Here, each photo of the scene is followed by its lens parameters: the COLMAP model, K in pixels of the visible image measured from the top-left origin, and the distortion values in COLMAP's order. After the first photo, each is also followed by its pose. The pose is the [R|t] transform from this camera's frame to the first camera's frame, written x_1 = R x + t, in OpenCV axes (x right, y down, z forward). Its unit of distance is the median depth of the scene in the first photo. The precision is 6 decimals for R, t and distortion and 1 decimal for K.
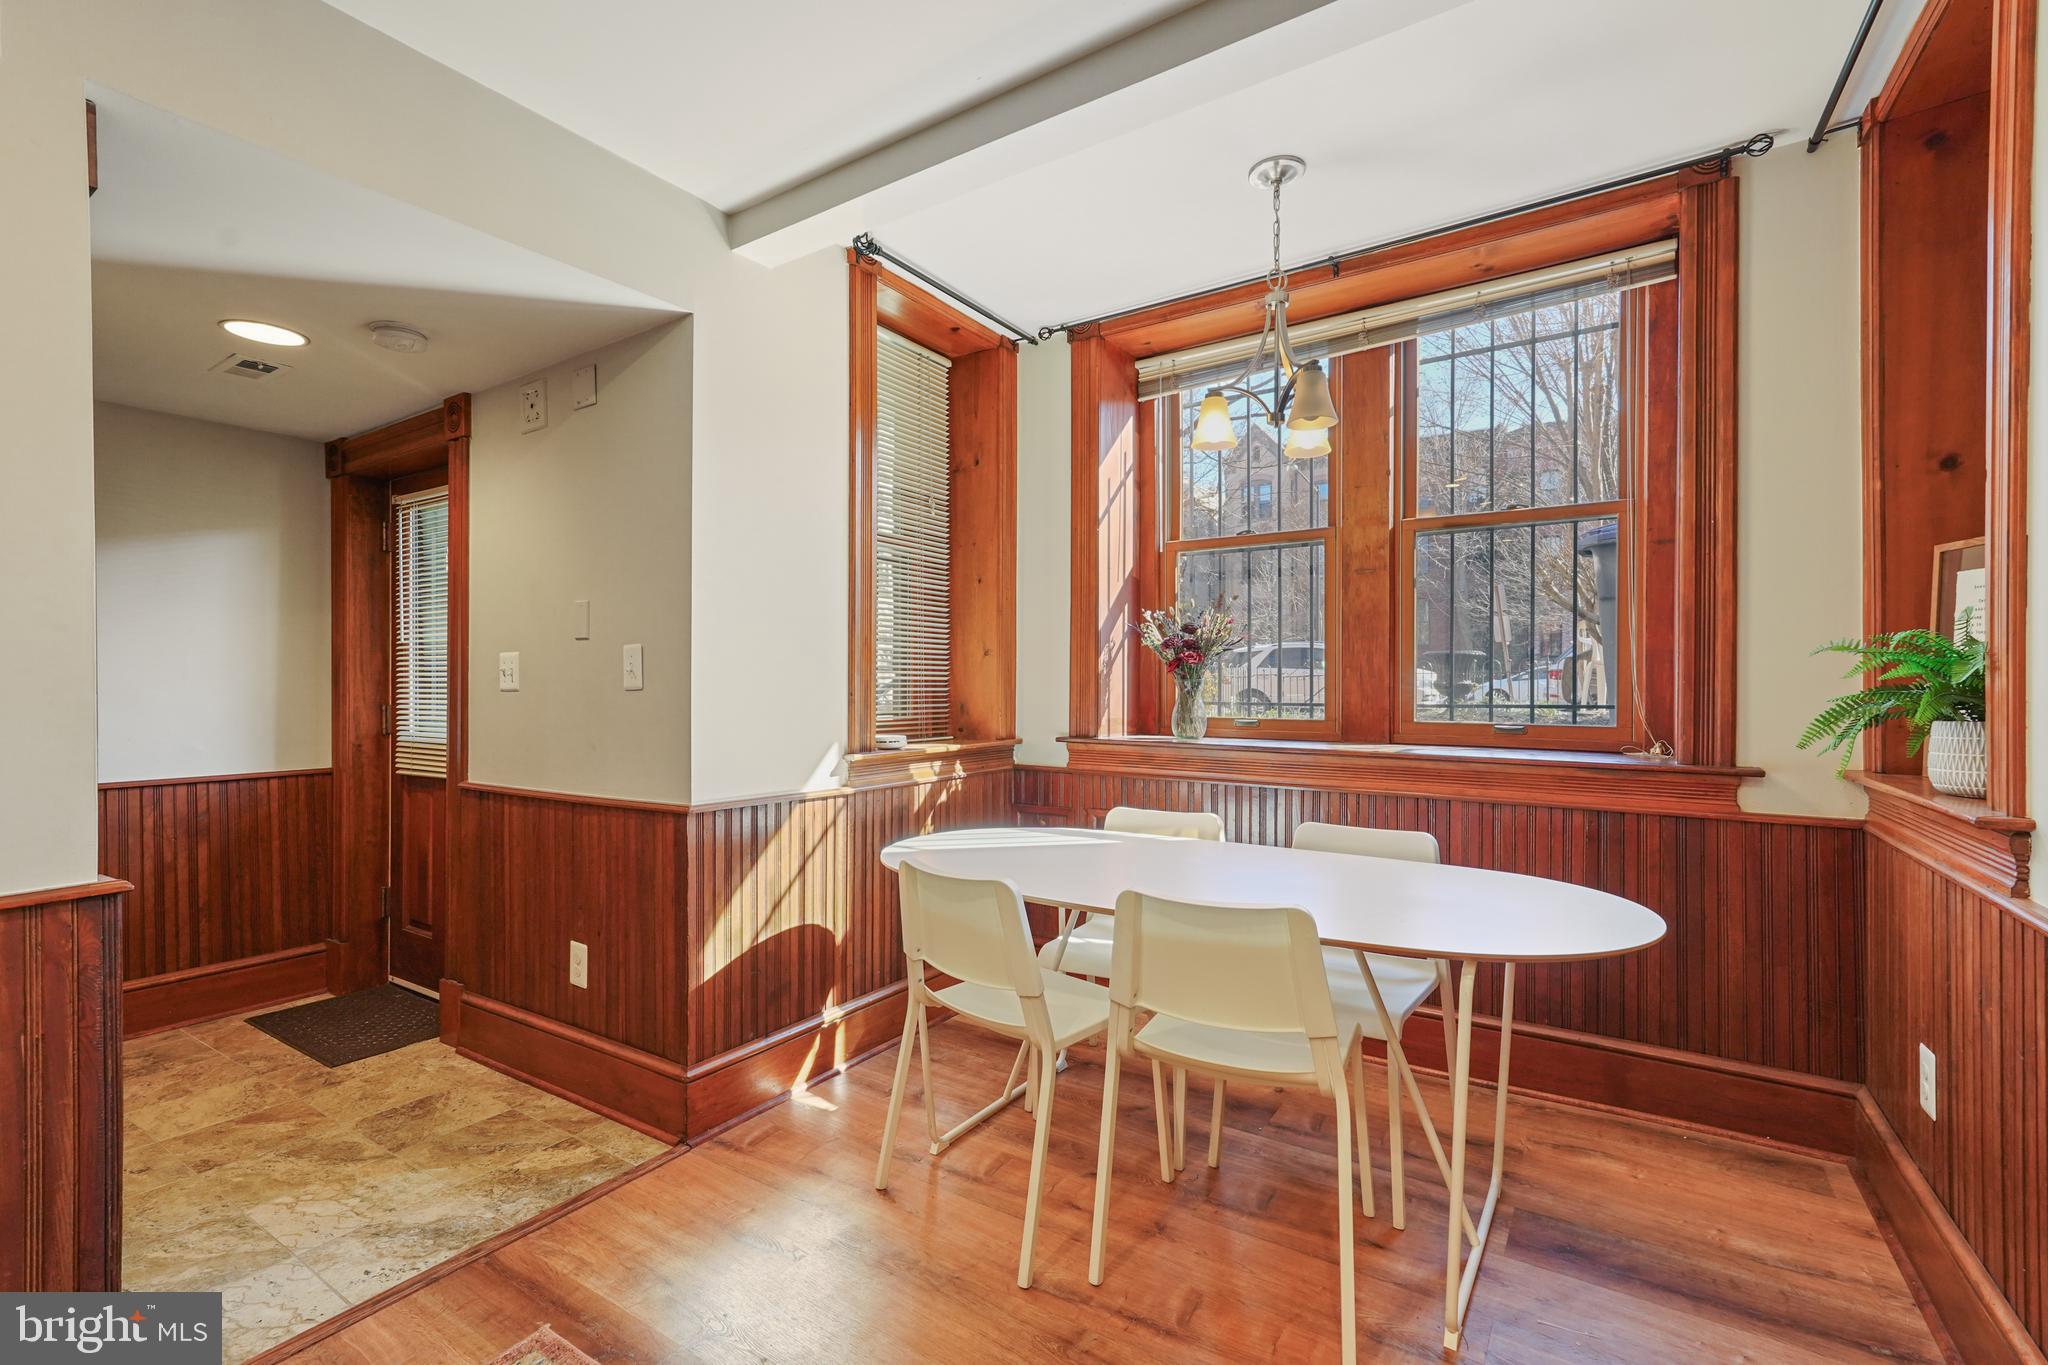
lens RADIAL K [[905.6, 0, 1011.1], [0, 905.6, 694.6], [0, 0, 1]] dist [-0.009318, 0.002575]
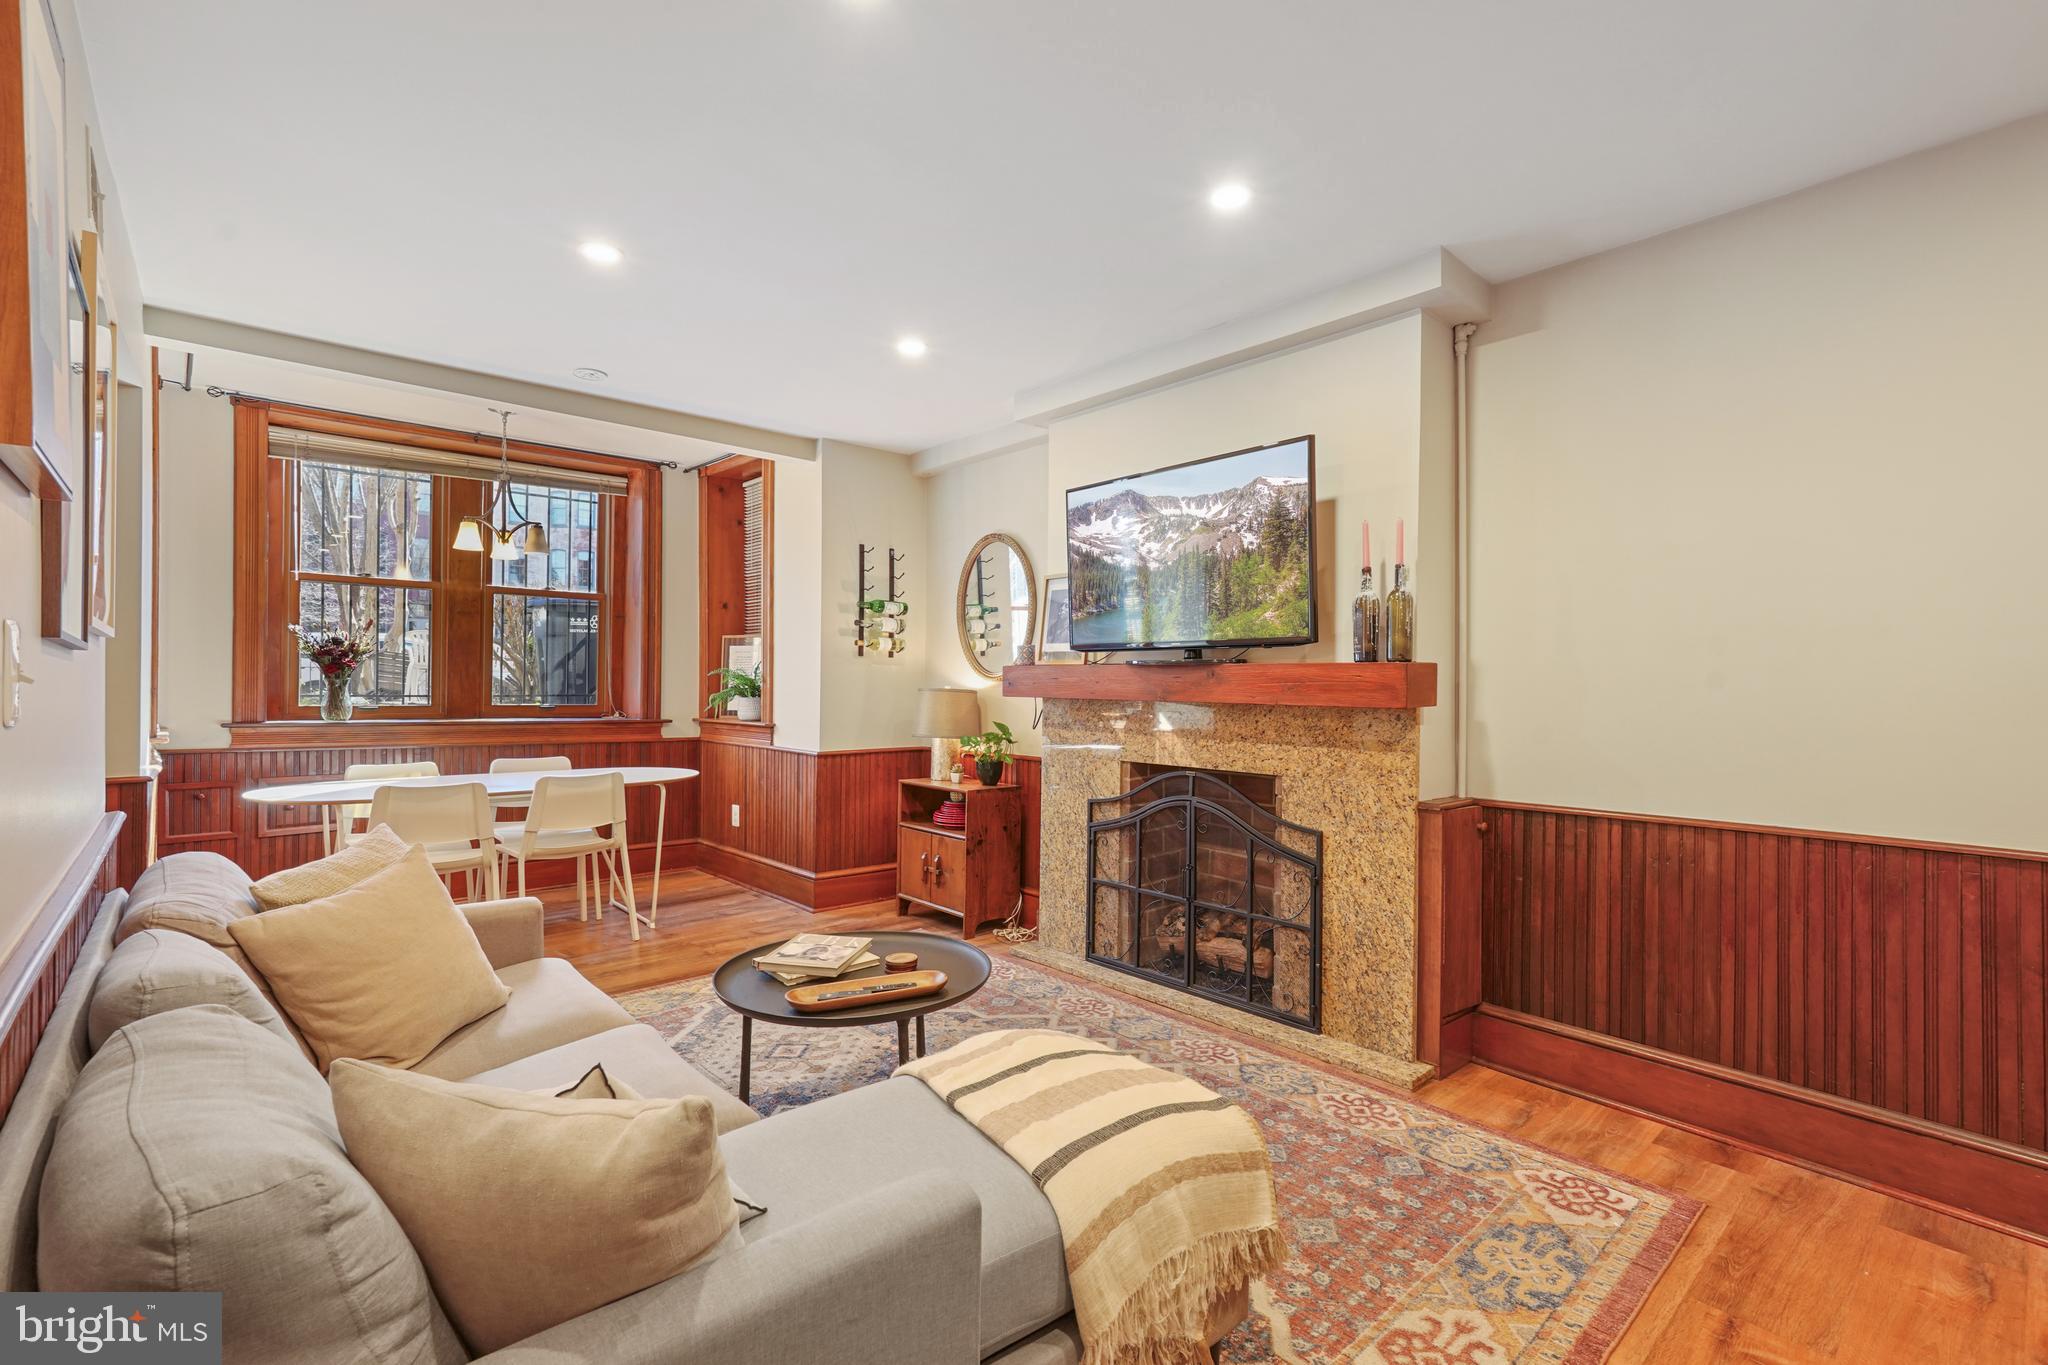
lens RADIAL K [[905.6, 0, 1015.3], [0, 905.6, 687.2], [0, 0, 1]] dist [-0.009318, 0.002575]
pose [[0.249071, 0.000958, 0.968485, -1.058185], [0.000052, 0.999999, -0.001003, -0.001594], [-0.968485, 0.000300, 0.249070, -0.419529]]
